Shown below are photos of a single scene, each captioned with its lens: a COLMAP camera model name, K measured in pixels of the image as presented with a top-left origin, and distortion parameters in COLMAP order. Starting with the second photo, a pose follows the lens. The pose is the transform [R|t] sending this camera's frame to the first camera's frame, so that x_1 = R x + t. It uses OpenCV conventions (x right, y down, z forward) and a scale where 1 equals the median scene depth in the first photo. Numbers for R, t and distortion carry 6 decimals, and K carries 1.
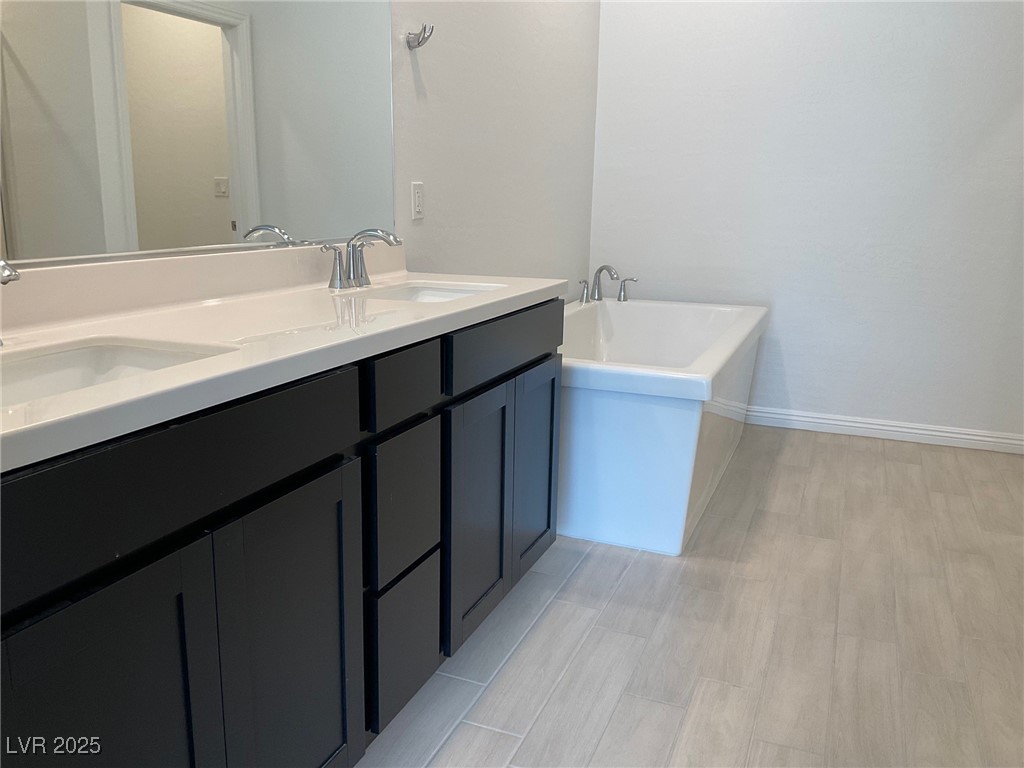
lens RADIAL K [[841.8, 0, 516.3], [0, 841.8, 383.3], [0, 0, 1]] dist [0.116702, -0.243374]
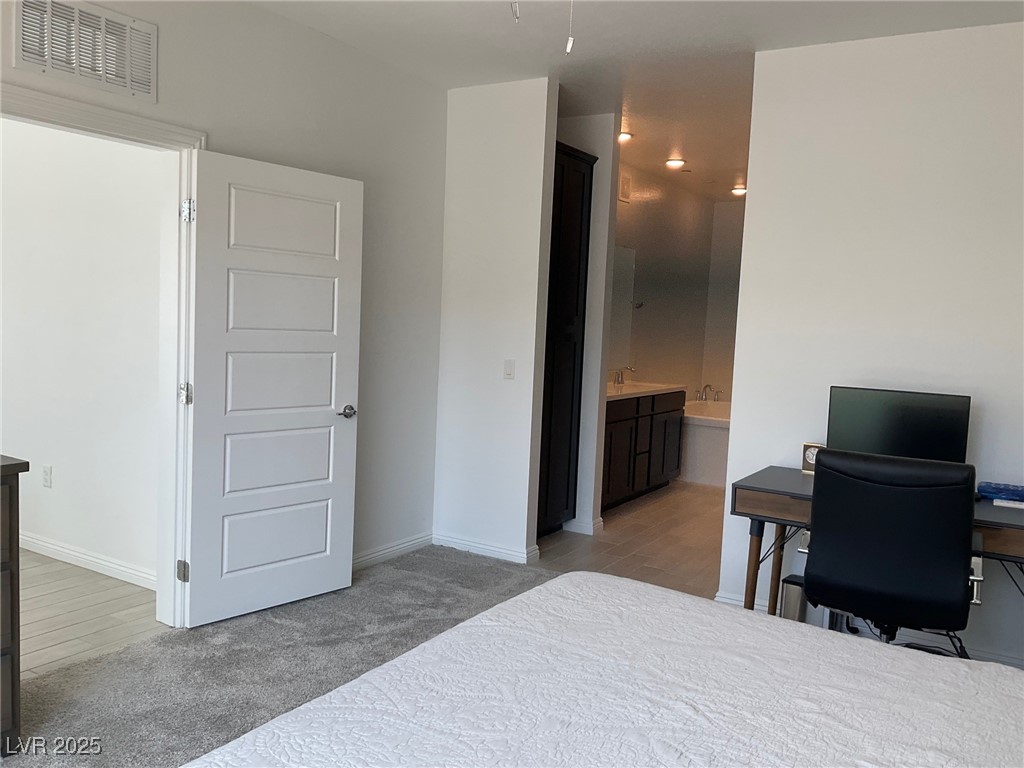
lens RADIAL K [[841.8, 0, 516.3], [0, 841.8, 383.3], [0, 0, 1]] dist [0.116702, -0.243374]
pose [[0.986252, 0.047036, -0.158411, -0.057423], [-0.069655, 0.987640, -0.140412, 0.303206], [0.149848, 0.149516, 0.977338, -1.843825]]
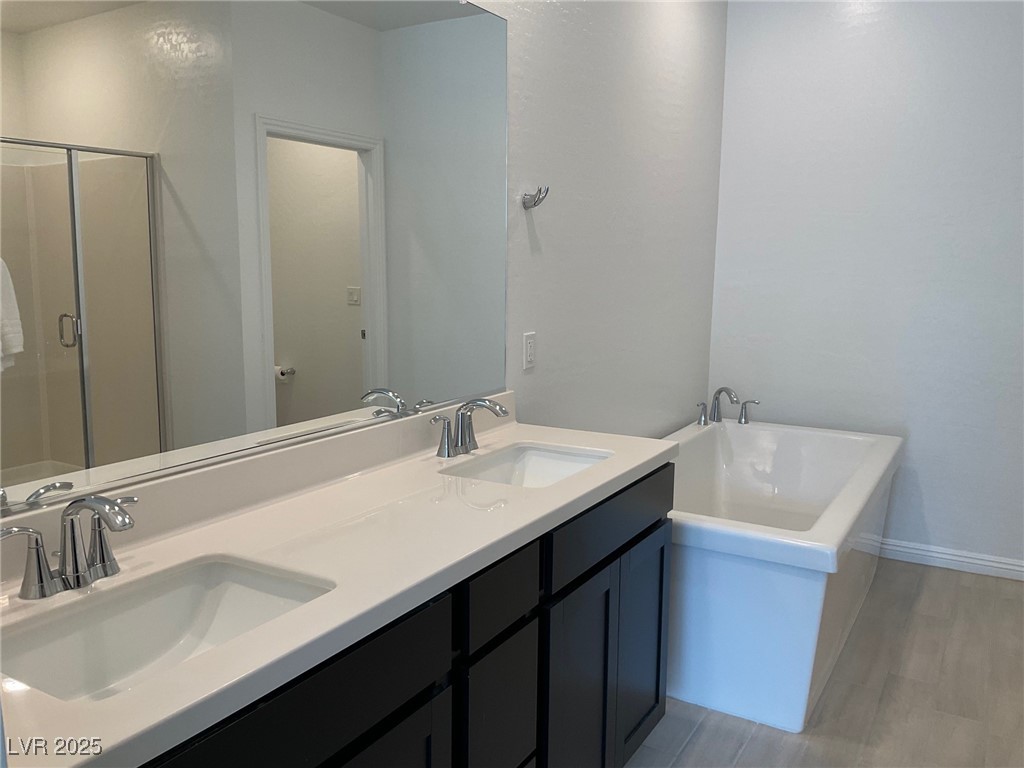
lens RADIAL K [[841.8, 0, 516.3], [0, 841.8, 383.3], [0, 0, 1]] dist [0.116702, -0.243374]
pose [[0.989280, 0.014372, -0.145321, 0.014658], [-0.025238, 0.996997, -0.073209, -0.102319], [0.143833, 0.076092, 0.986672, 0.007803]]
